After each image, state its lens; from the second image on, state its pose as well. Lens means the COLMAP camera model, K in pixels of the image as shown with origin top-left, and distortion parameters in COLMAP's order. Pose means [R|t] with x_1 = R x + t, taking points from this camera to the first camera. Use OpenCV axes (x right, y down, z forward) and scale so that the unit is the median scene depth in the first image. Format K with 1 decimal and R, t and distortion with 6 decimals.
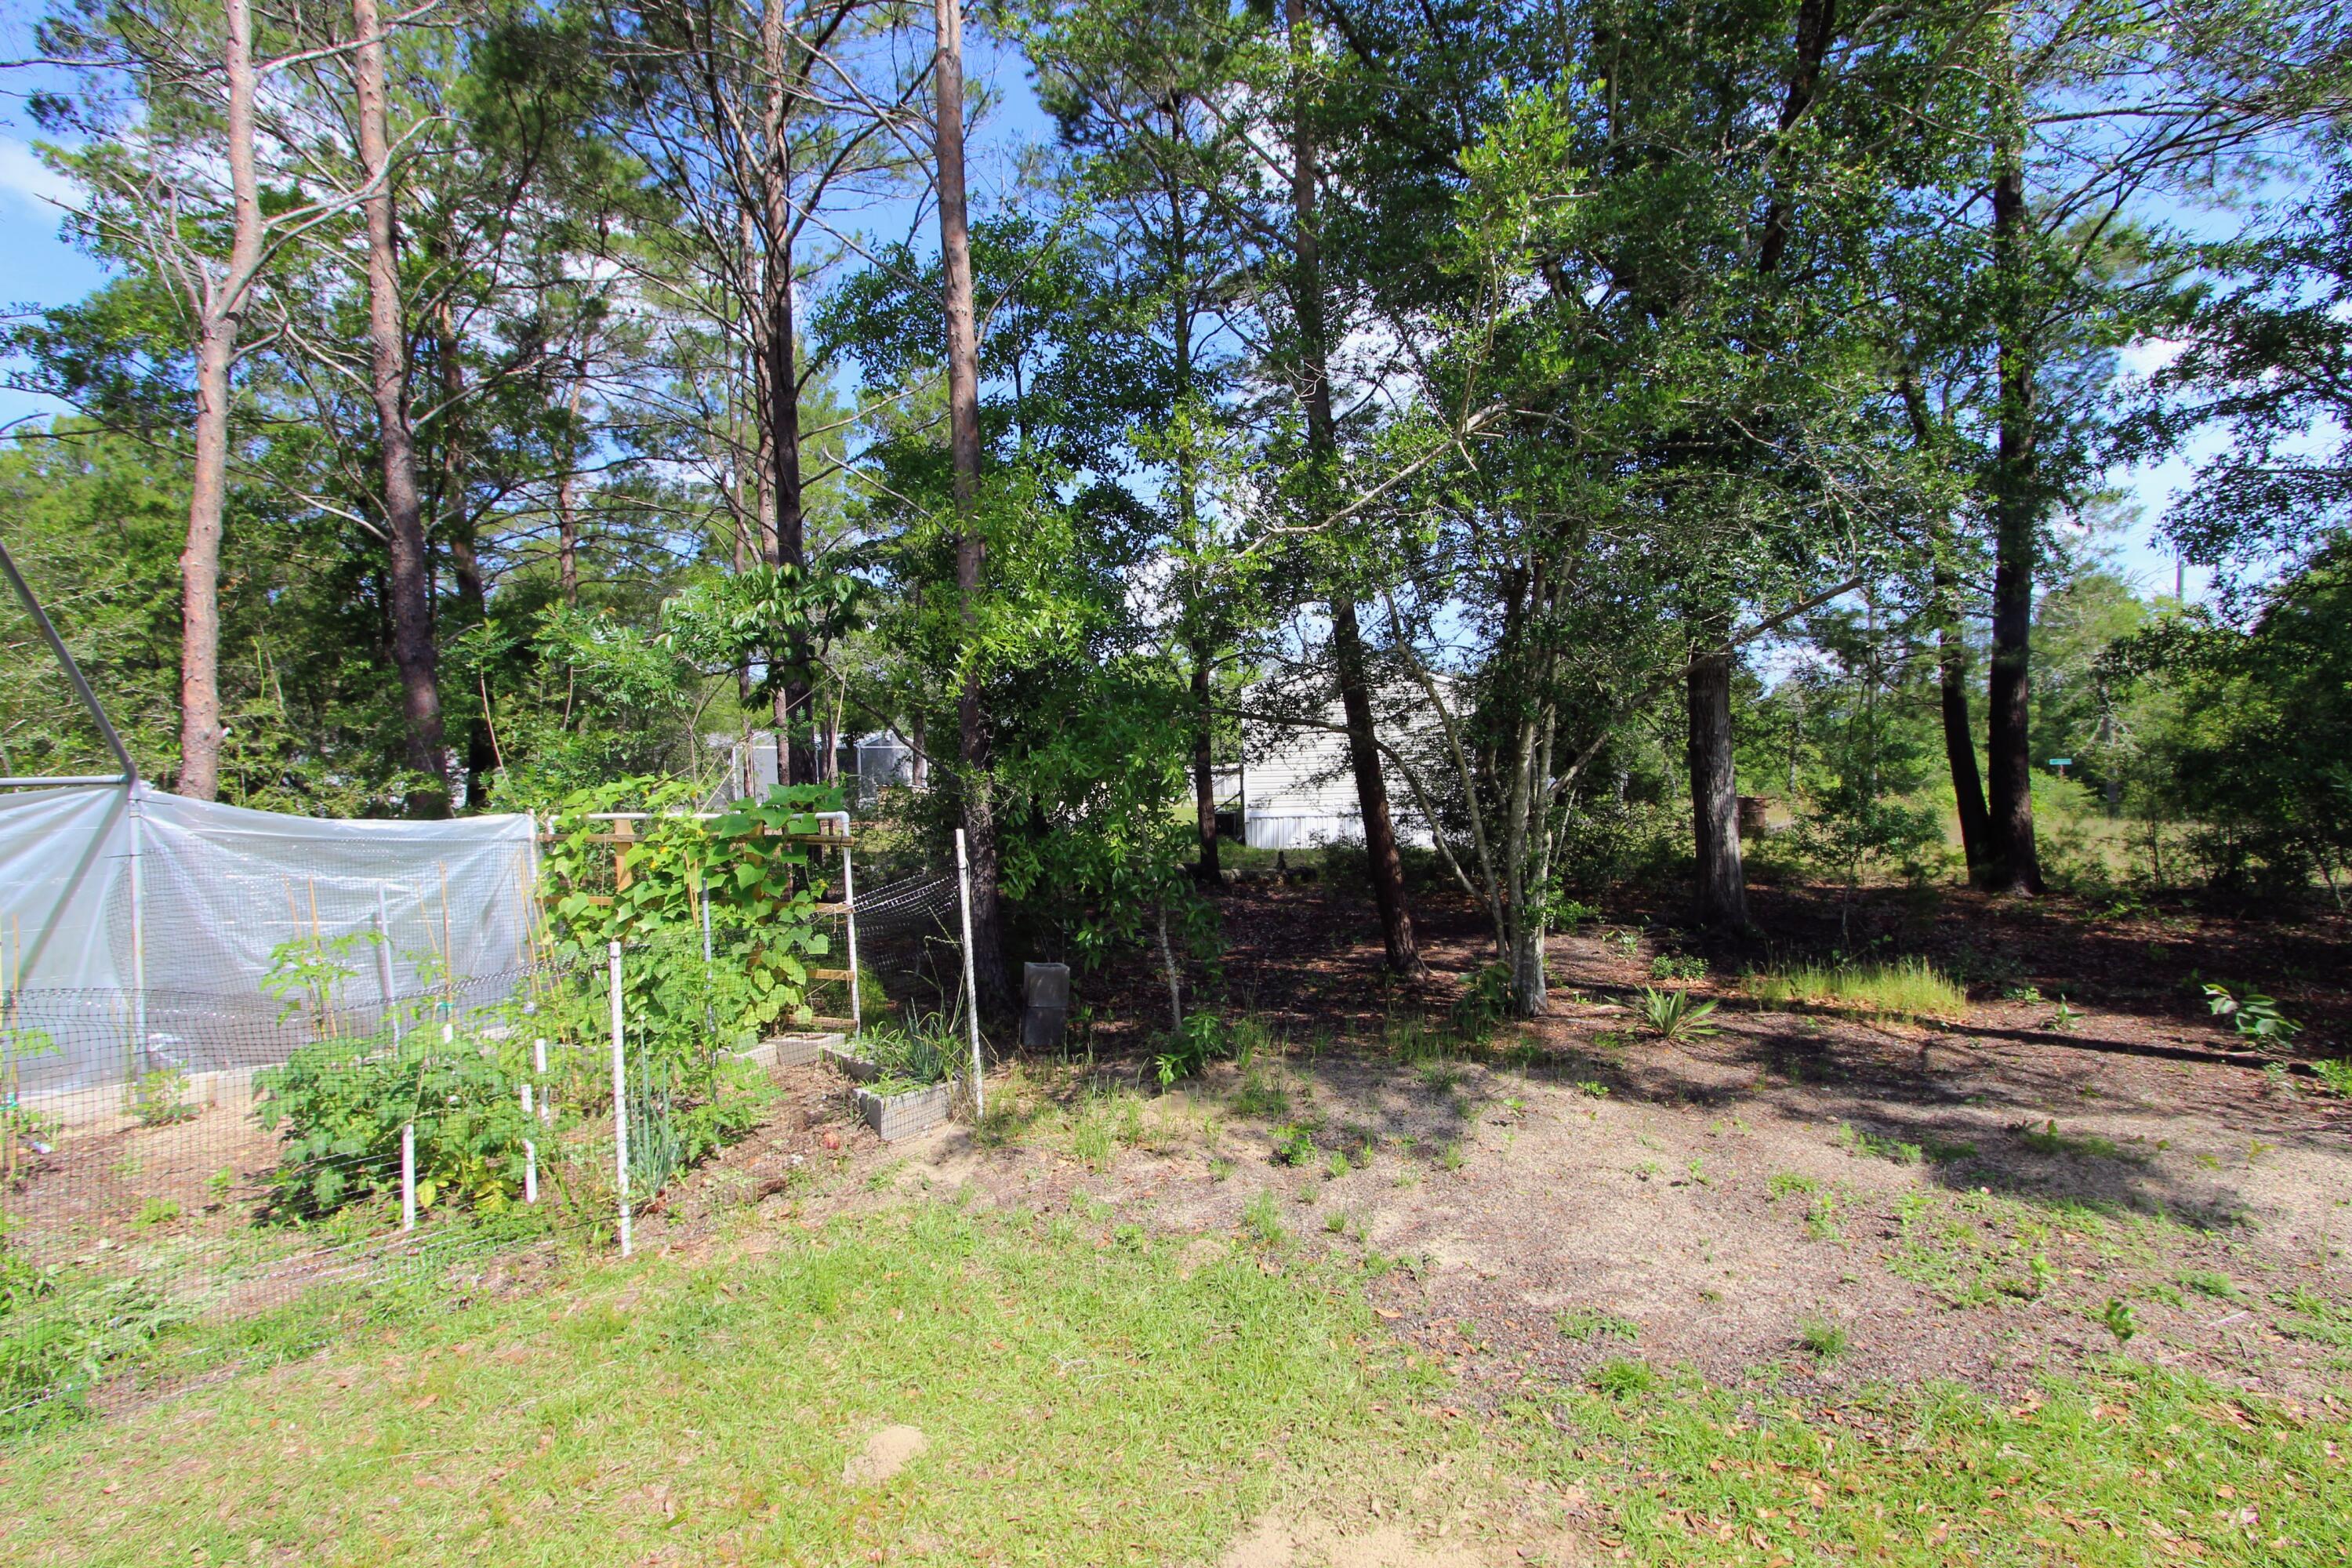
lens RADIAL K [[1095.7, 0, 1178.2], [0, 1095.7, 773.9], [0, 0, 1]] dist [-0.018526, 0.005194]
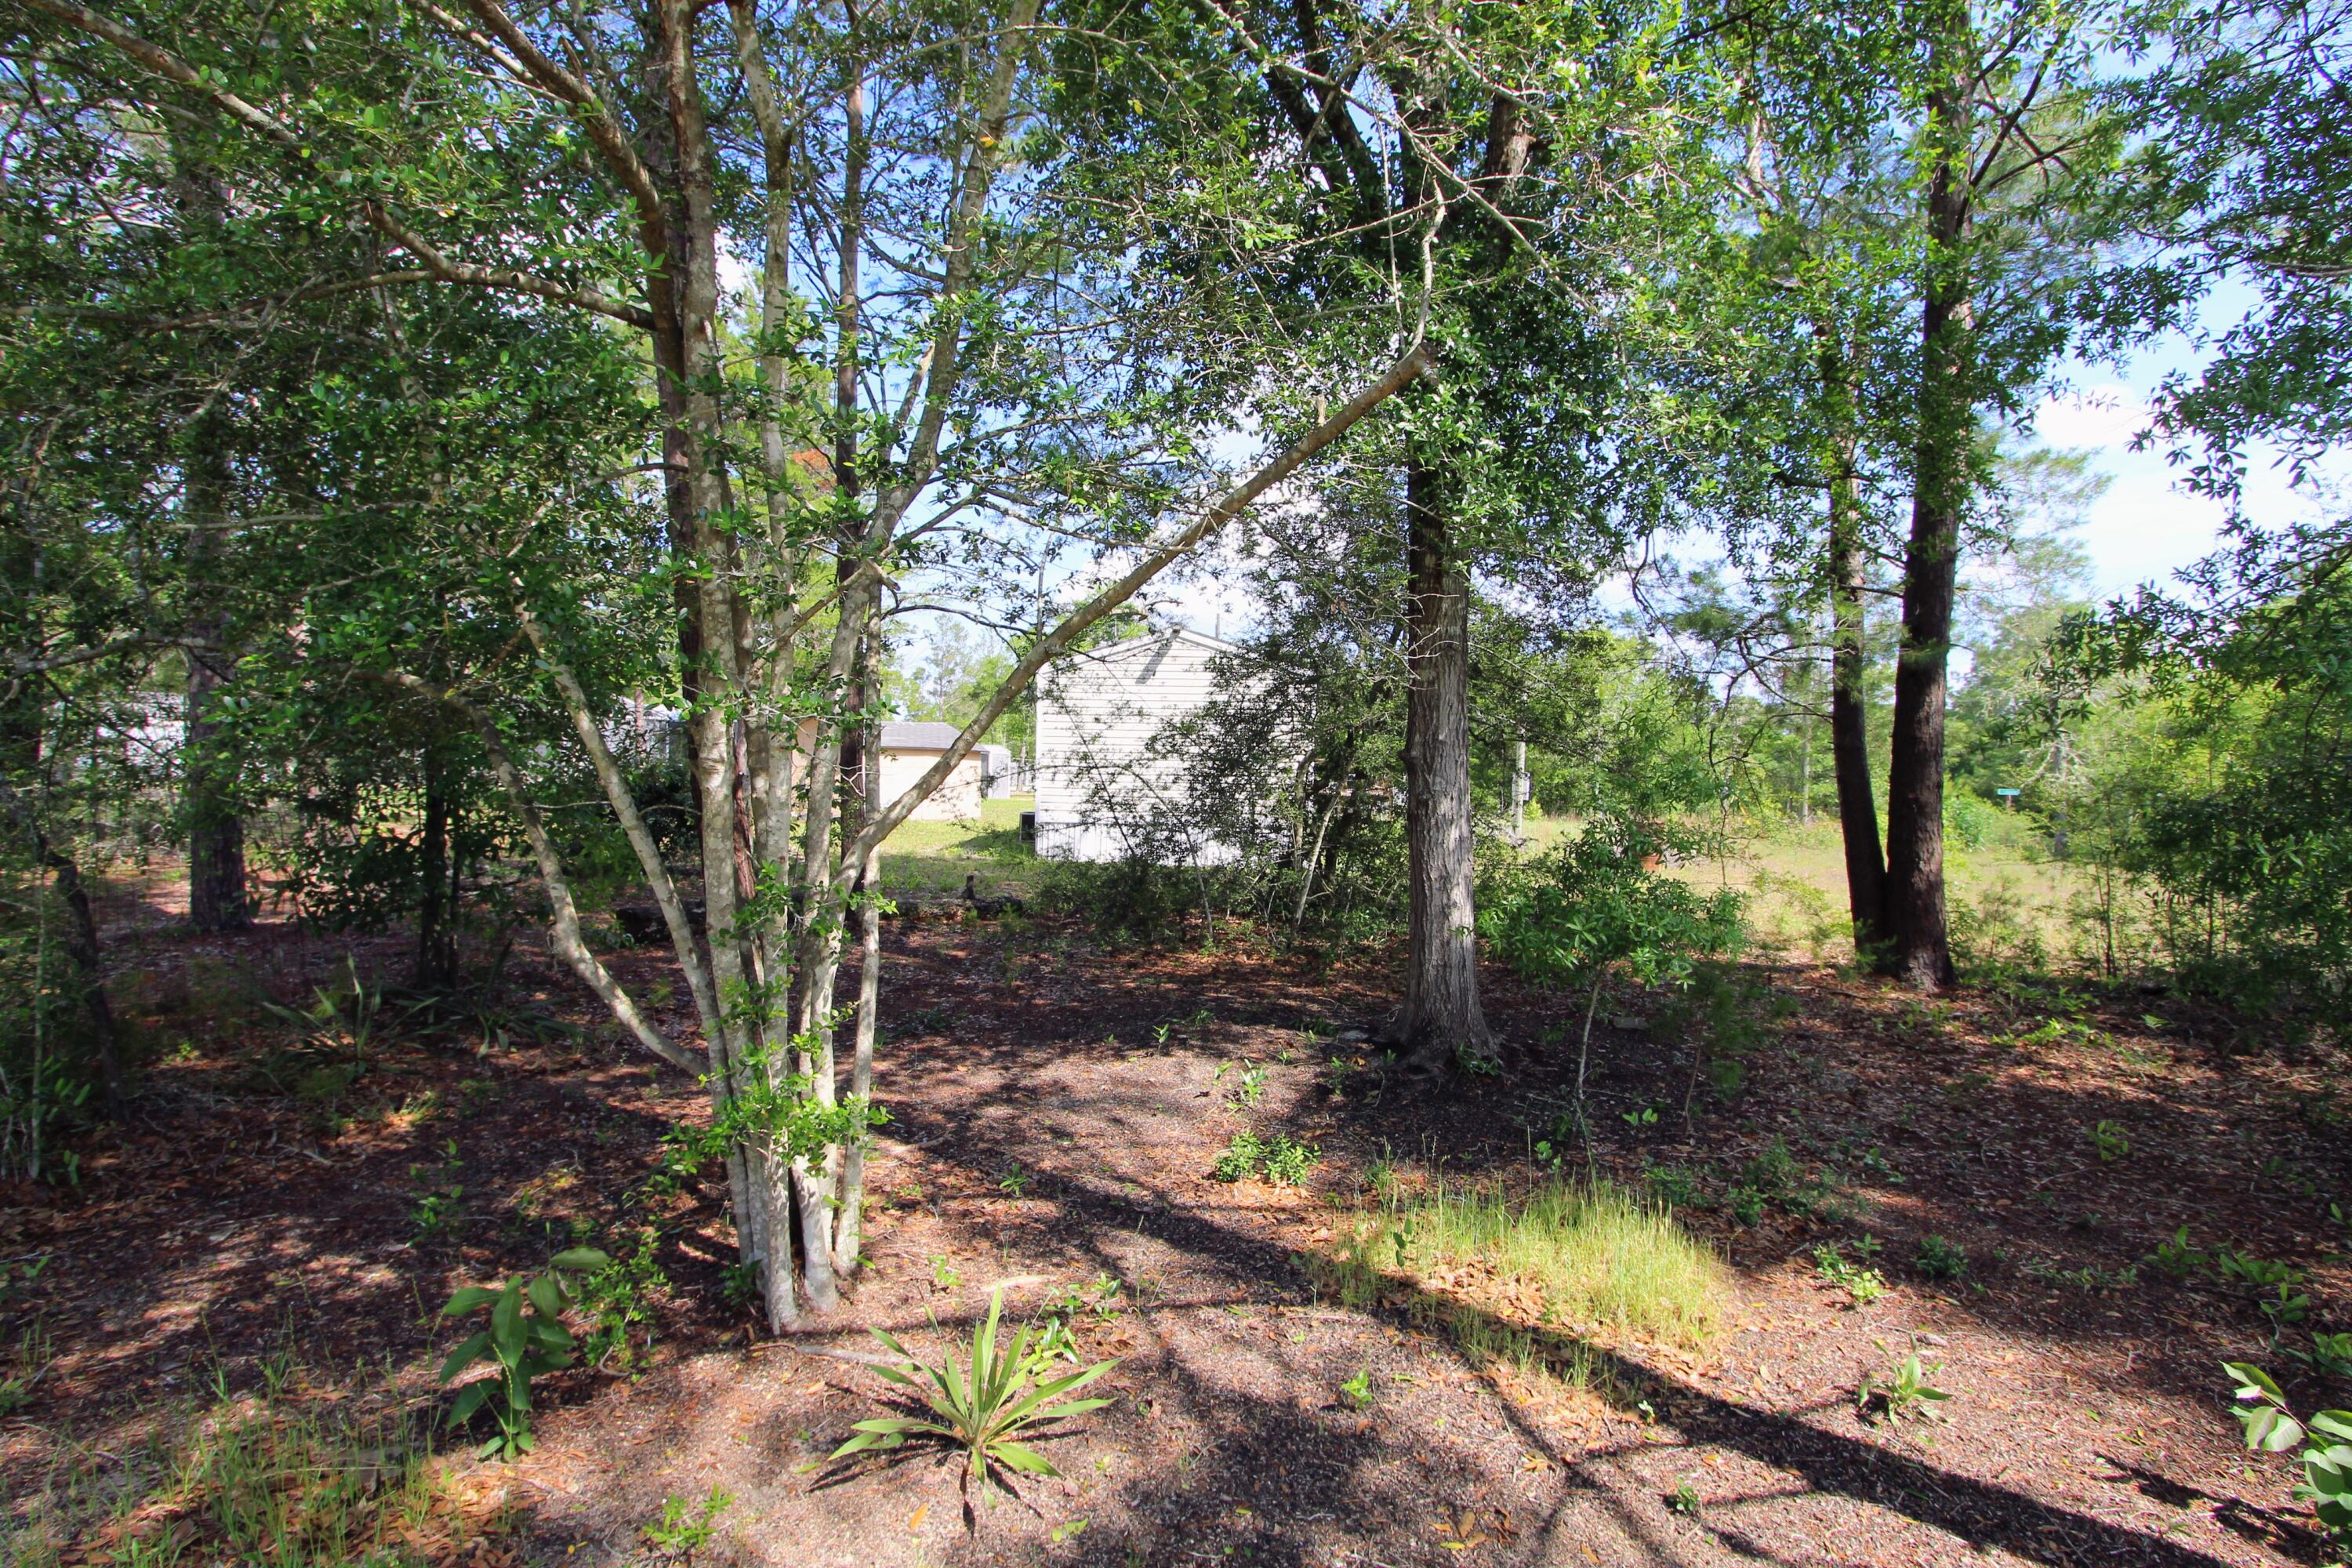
lens RADIAL K [[1095.7, 0, 1178.2], [0, 1095.7, 773.9], [0, 0, 1]] dist [-0.018526, 0.005194]
pose [[0.998808, 0.040659, 0.026991, 0.284406], [-0.040830, 0.999149, 0.005818, -0.013158], [-0.026732, -0.006913, 0.999619, 0.324506]]
